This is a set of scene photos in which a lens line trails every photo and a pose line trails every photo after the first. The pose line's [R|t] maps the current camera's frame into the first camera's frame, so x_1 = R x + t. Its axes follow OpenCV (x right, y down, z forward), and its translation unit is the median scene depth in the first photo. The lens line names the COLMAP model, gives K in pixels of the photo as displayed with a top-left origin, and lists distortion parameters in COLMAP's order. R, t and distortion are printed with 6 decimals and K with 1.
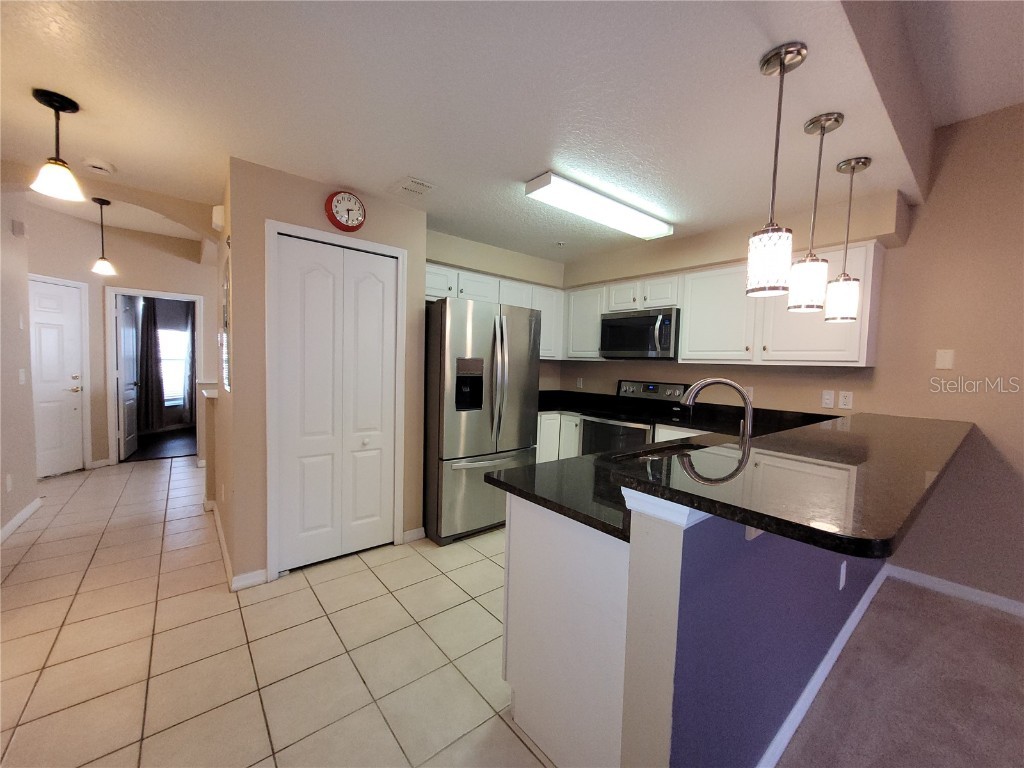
lens RADIAL K [[404.1, 0, 521.0], [0, 404.1, 385.9], [0, 0, 1]] dist [0.001628, 0.000189]
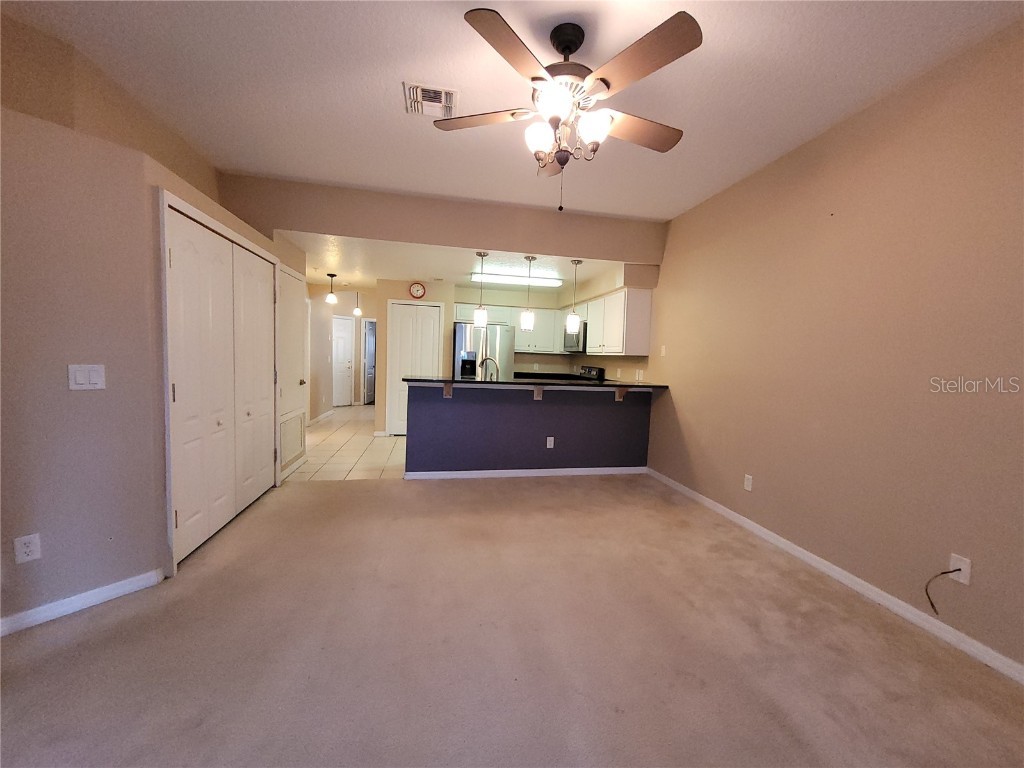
lens RADIAL K [[413.9, 0, 519.6], [0, 413.9, 384.6], [0, 0, 1]] dist [0.000543, 0.000001]
pose [[0.879936, 0.036515, -0.473687, 0.968048], [-0.038060, 0.999255, 0.006328, 0.068732], [0.473566, 0.012460, 0.880670, -0.659554]]
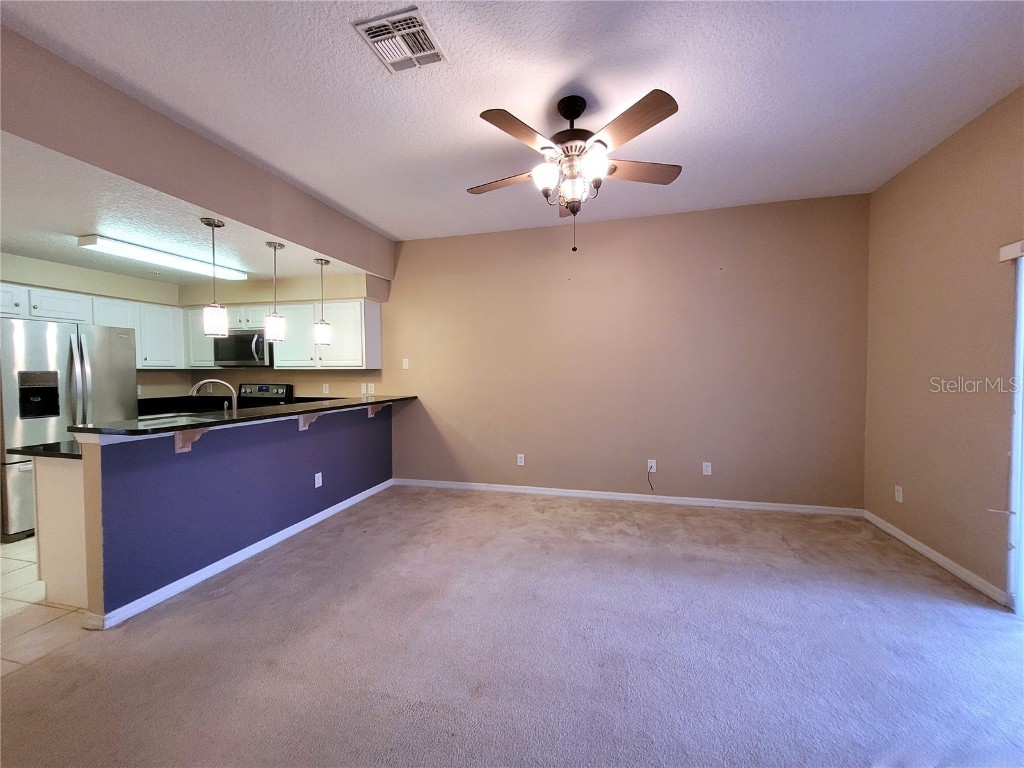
lens RADIAL K [[404.1, 0, 521.0], [0, 404.1, 385.9], [0, 0, 1]] dist [0.001628, 0.000189]
pose [[0.812713, -0.055083, 0.580055, 0.269705], [0.058796, 0.998193, 0.012411, 0.032151], [-0.579690, 0.024018, 0.814483, -0.611022]]
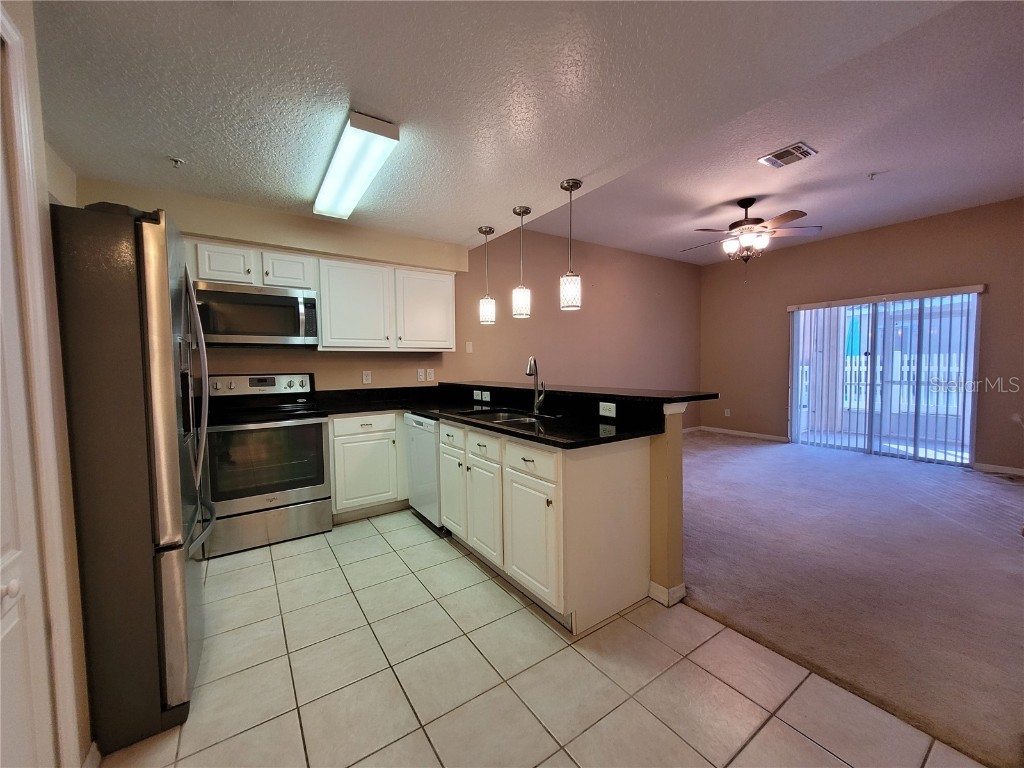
lens RADIAL K [[403.6, 0, 515.2], [0, 403.6, 385.4], [0, 0, 1]] dist [0.001742, 0.000056]
pose [[0.091080, -0.084835, 0.992224, -0.524396], [0.069434, 0.994481, 0.078654, -0.017215], [-0.993420, 0.061731, 0.096467, 0.449766]]
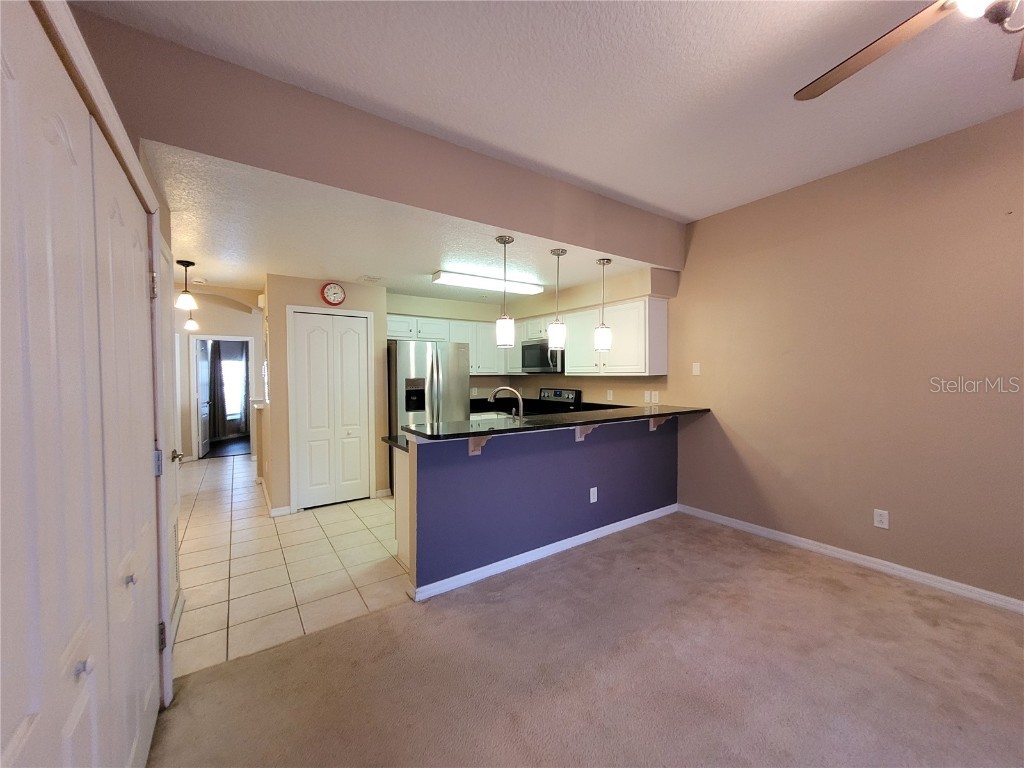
lens RADIAL K [[404.1, 0, 521.0], [0, 404.1, 385.9], [0, 0, 1]] dist [0.001628, 0.000189]
pose [[0.995906, -0.033491, -0.083961, 0.352729], [0.031338, 0.999149, -0.026828, 0.014072], [0.084789, 0.024087, 0.996108, -0.444075]]
